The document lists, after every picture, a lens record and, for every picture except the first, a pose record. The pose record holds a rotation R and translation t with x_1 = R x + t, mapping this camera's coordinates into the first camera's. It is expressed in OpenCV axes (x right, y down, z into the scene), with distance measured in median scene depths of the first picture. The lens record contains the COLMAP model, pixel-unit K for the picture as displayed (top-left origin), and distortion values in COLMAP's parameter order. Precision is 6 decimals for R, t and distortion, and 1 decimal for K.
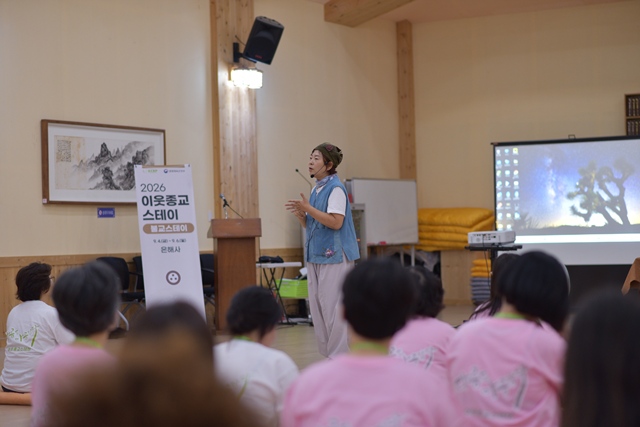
lens RADIAL K [[1493.8, 0, 320.5], [0, 1493.8, 215.7], [0, 0, 1]] dist [0.062086, 0.000000]
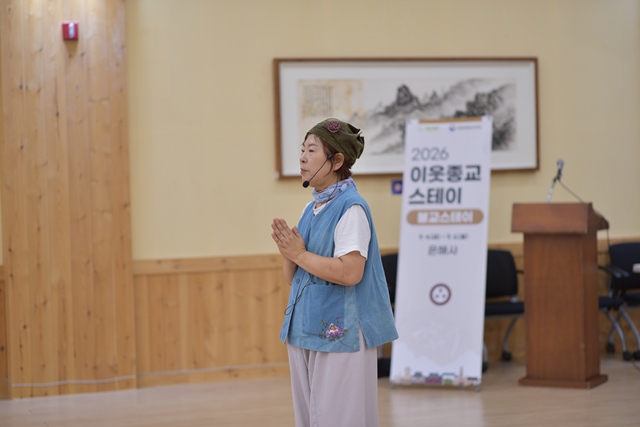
lens RADIAL K [[1493.8, 0, 319.3], [0, 1493.8, 209.6], [0, 0, 1]] dist [0.062086, 0.000000]
pose [[0.843755, 0.022360, -0.536263, 0.204718], [0.012722, 0.998018, 0.061629, -0.036104], [0.536578, -0.058822, 0.841798, 0.415382]]
